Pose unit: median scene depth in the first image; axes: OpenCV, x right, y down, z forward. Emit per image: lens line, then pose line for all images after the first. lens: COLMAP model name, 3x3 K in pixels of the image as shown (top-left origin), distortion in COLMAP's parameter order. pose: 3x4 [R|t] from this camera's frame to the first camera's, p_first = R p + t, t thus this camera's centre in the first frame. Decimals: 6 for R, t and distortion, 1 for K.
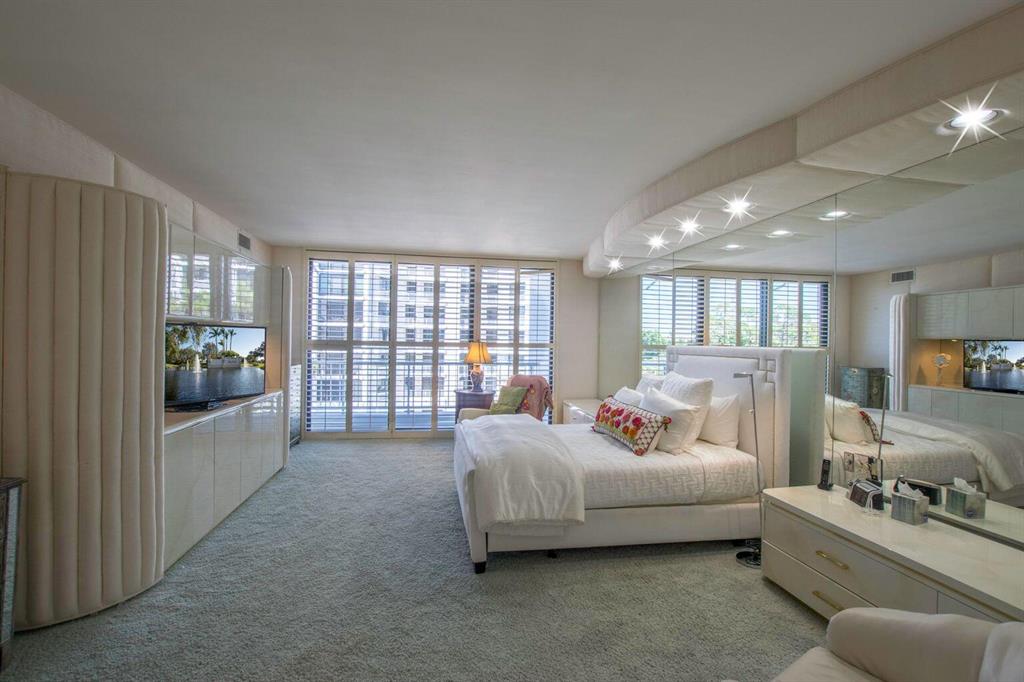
lens RADIAL K [[454.9, 0, 509.8], [0, 454.9, 342.1], [0, 0, 1]] dist [-0.024028, 0.000906]
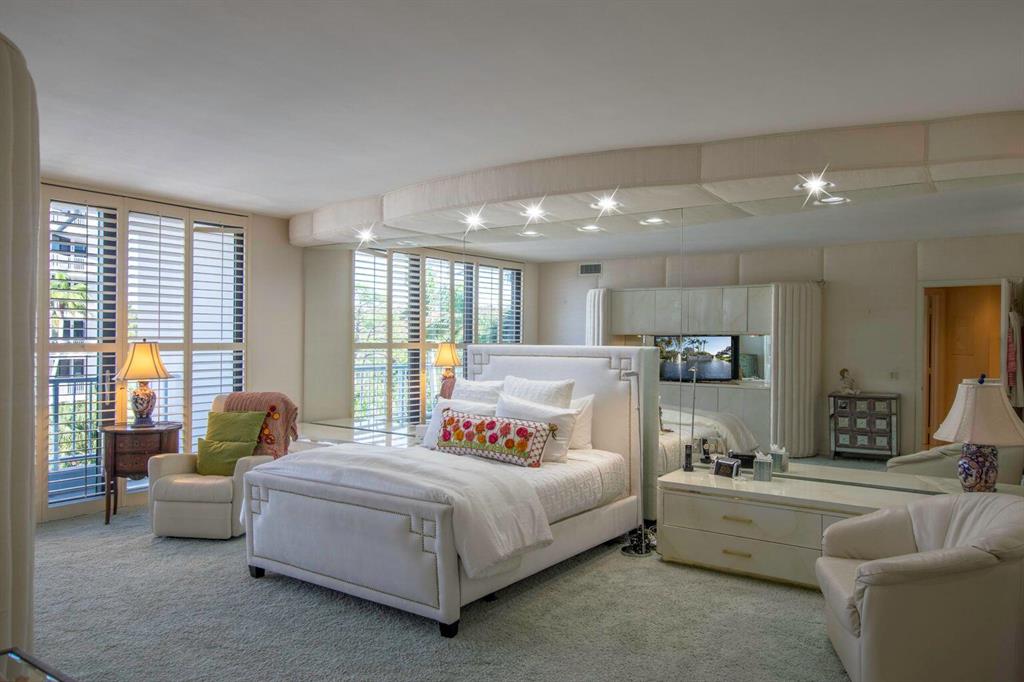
lens RADIAL K [[702.1, 0, 510.1], [0, 702.1, 343.1], [0, 0, 1]] dist [0.005756, 0.004344]
pose [[0.716192, -0.015525, 0.697731, -0.602601], [0.006498, 0.999858, 0.015578, -0.018355], [-0.697873, -0.006623, 0.716191, 0.030453]]
